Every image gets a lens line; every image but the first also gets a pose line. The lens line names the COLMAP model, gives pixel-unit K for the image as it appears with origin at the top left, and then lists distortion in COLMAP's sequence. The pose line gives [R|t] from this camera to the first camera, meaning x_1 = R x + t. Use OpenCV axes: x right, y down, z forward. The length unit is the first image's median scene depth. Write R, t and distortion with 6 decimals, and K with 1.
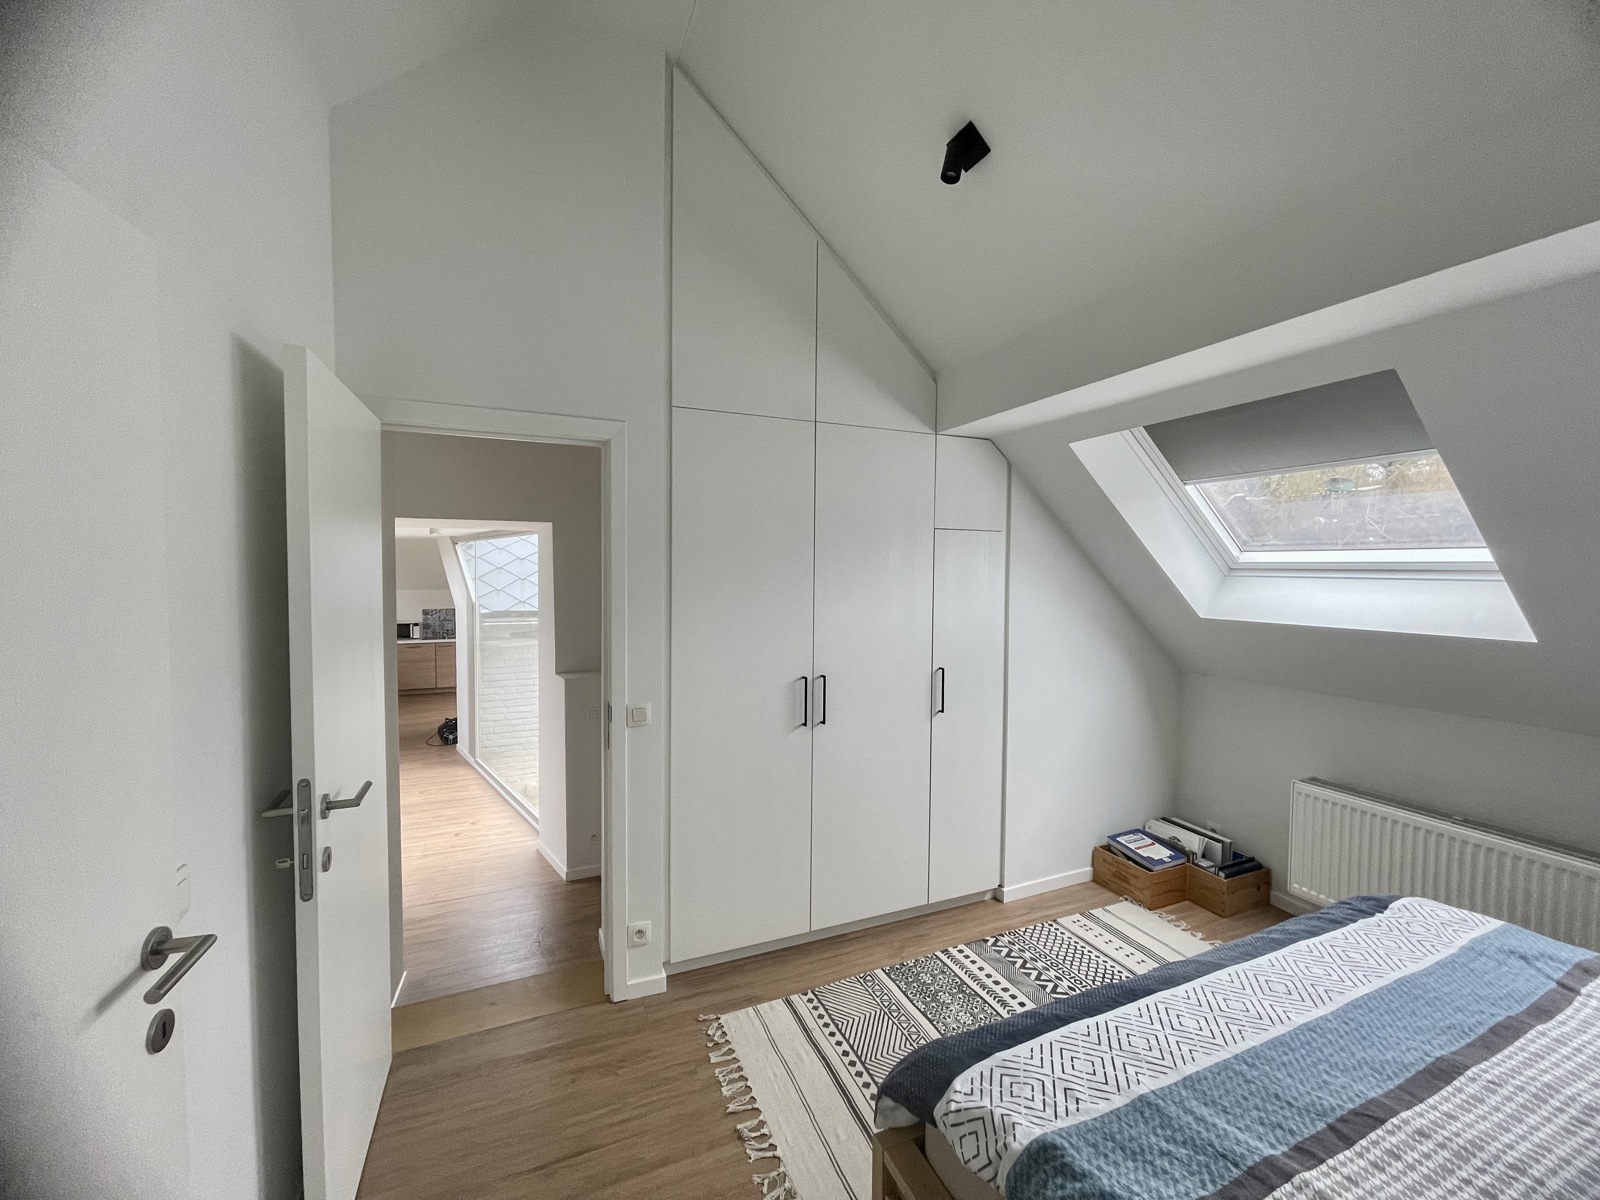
lens RADIAL K [[641.6, 0, 800.8], [0, 641.6, 600.7], [0, 0, 1]] dist [-0.001079, -0.000503]
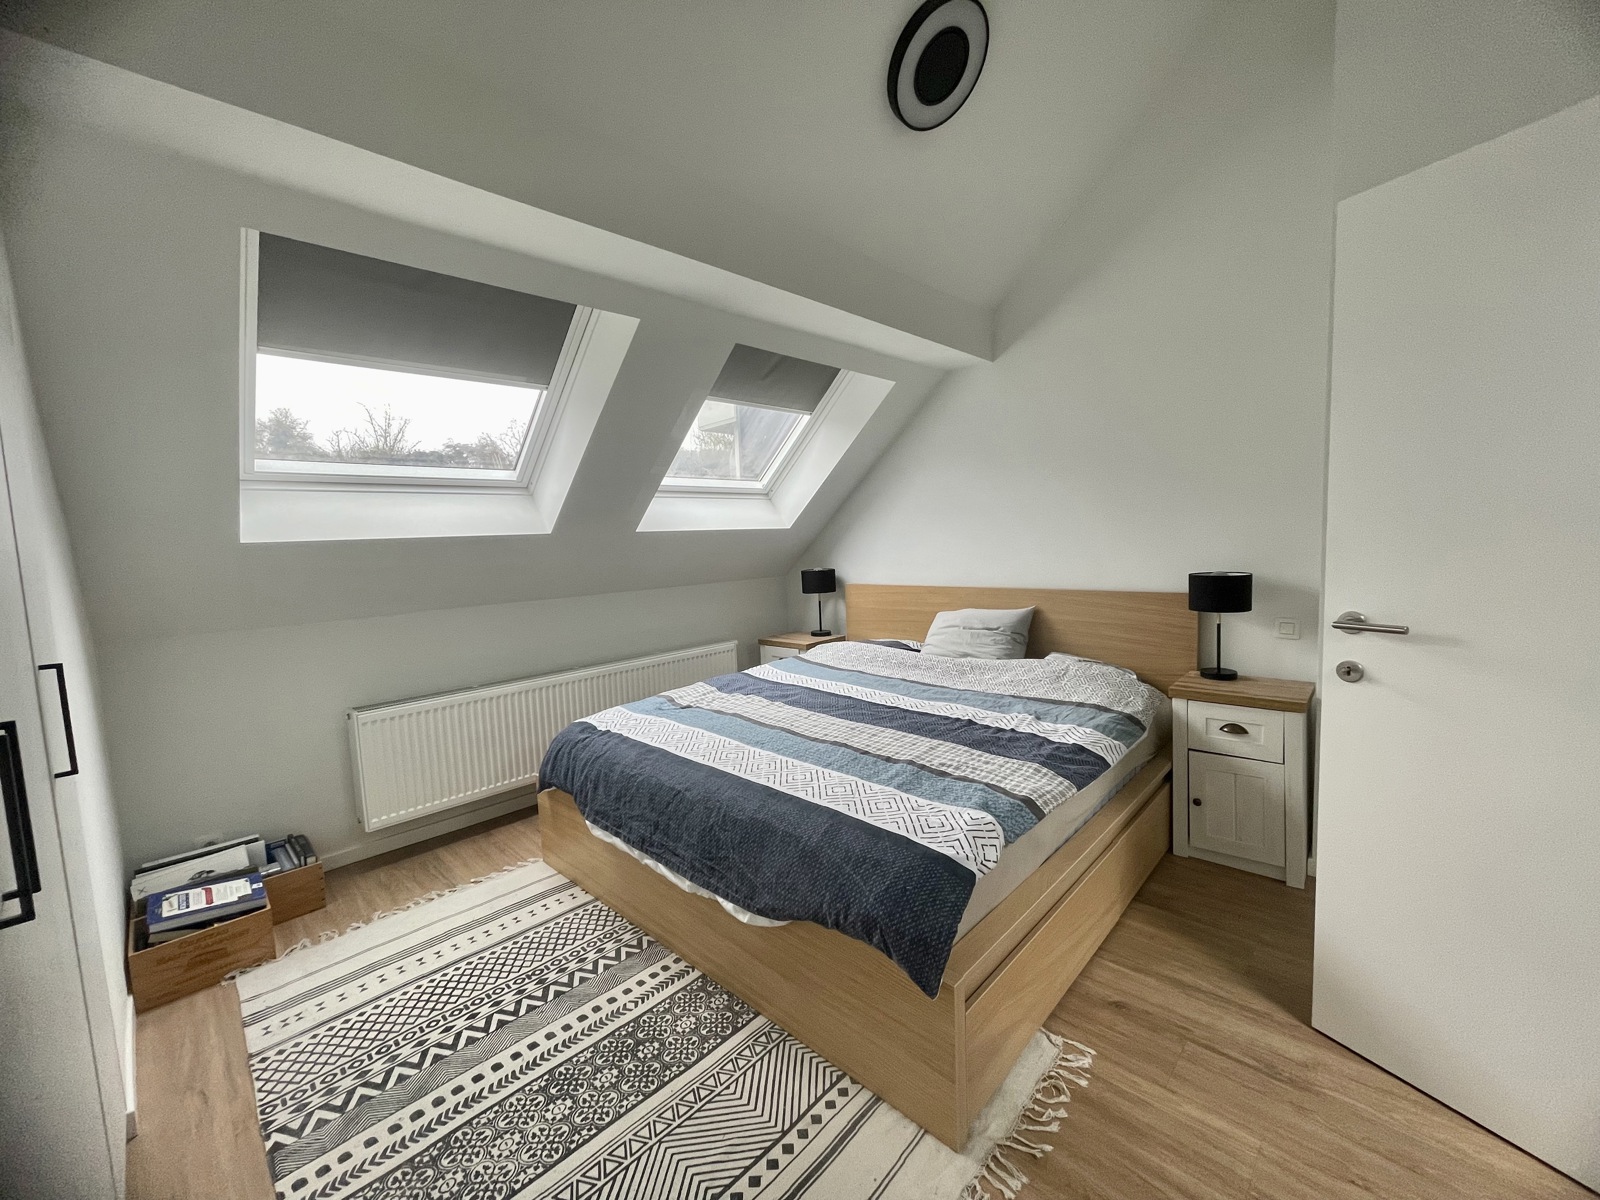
lens RADIAL K [[641.6, 0, 802.2], [0, 641.6, 592.1], [0, 0, 1]] dist [-0.001079, -0.000503]
pose [[-0.377888, -0.072195, 0.923032, -0.332543], [0.082217, 0.990400, 0.111123, 0.059715], [-0.922193, 0.117881, -0.368325, 0.763921]]
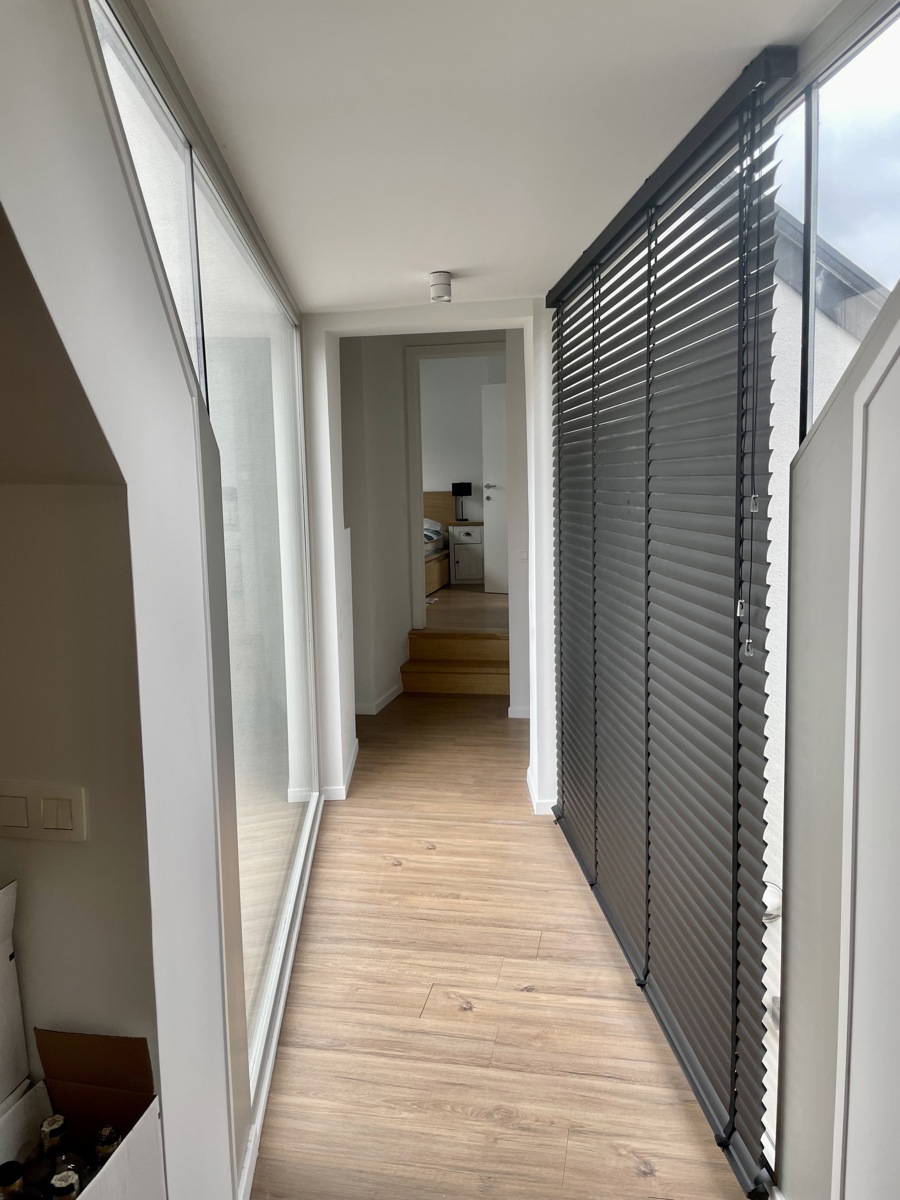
lens RADIAL K [[907.3, 0, 450.1], [0, 907.3, 599.3], [0, 0, 1]] dist [0.041931, -0.036039]
pose [[-0.812419, -0.057733, 0.580209, -1.056873], [0.046491, 0.985504, 0.163158, 0.053770], [-0.581218, 0.159527, -0.797958, 1.798578]]
